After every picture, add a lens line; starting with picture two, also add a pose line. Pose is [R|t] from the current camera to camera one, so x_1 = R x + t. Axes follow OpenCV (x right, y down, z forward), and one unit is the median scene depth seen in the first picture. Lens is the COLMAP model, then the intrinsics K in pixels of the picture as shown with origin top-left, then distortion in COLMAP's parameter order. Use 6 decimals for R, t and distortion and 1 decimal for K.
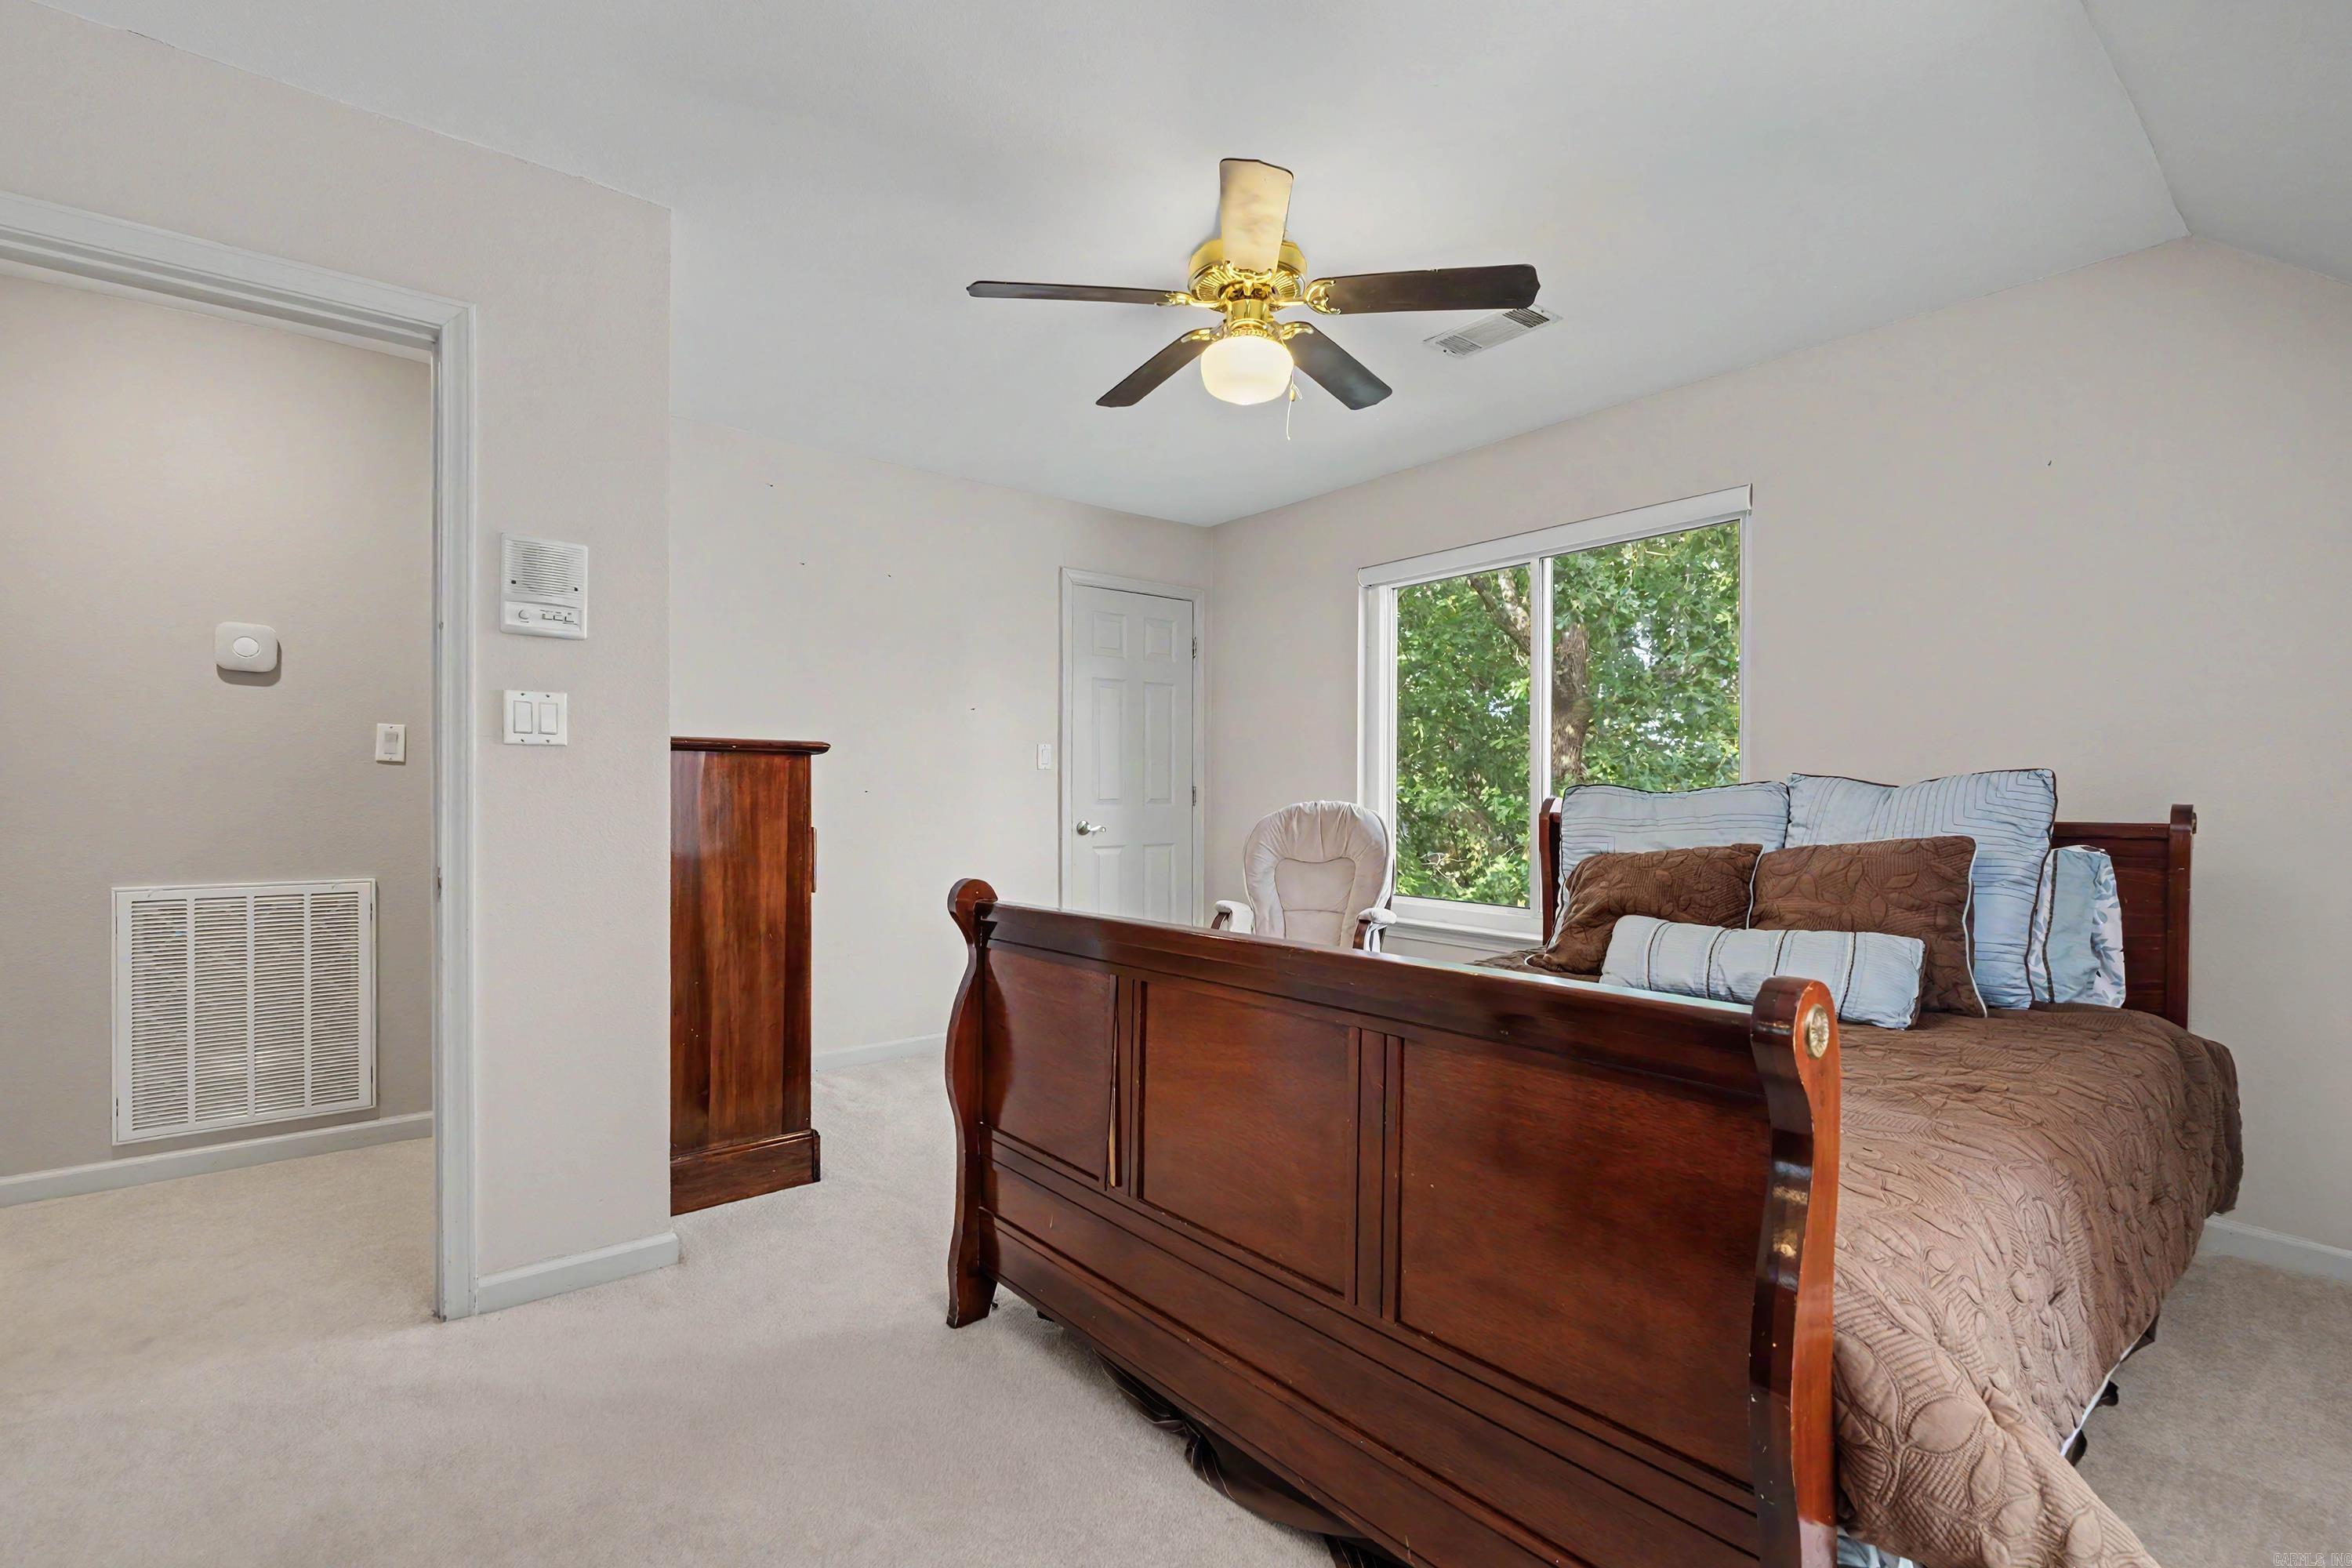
lens RADIAL K [[1042.9, 0, 1170.7], [0, 1042.9, 798.2], [0, 0, 1]] dist [-0.005180, -0.000354]
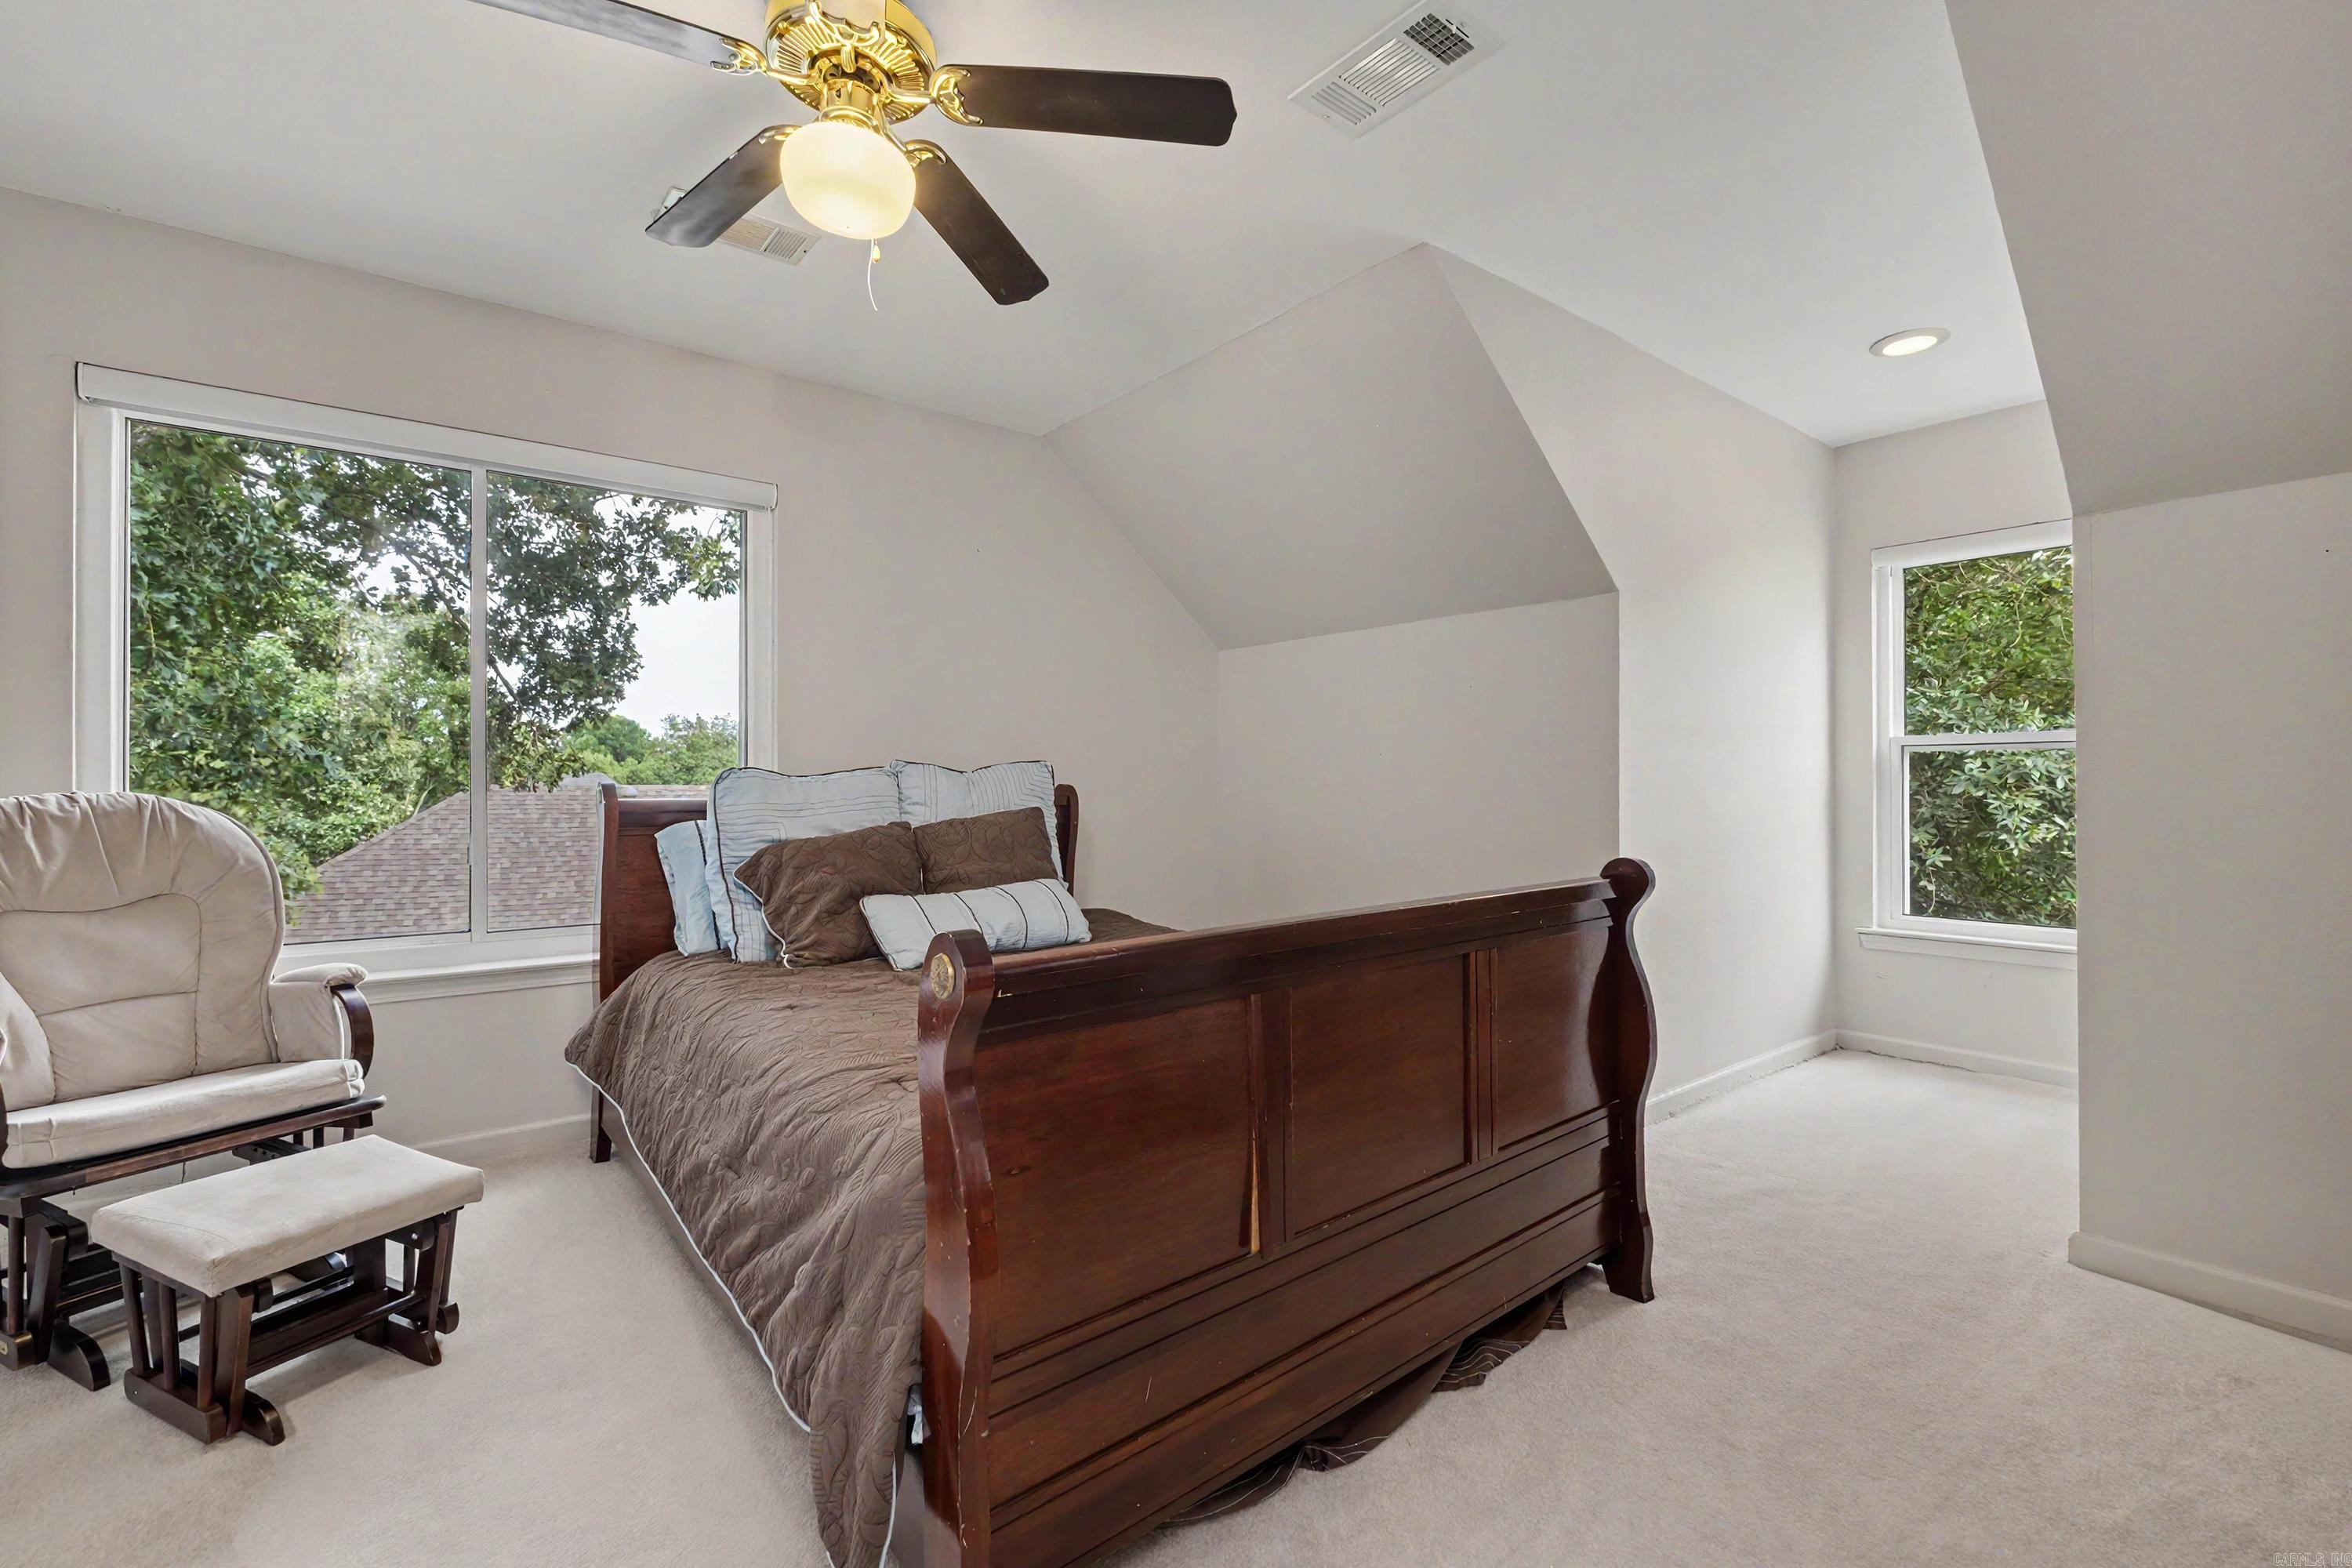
lens RADIAL K [[1042.9, 0, 1171.4], [0, 1042.9, 774.8], [0, 0, 1]] dist [-0.005180, -0.000354]
pose [[-0.011587, 0.003835, 0.999926, -0.684450], [0.005915, 0.999975, -0.003767, -0.001420], [-0.999915, 0.005871, -0.011609, 0.836836]]
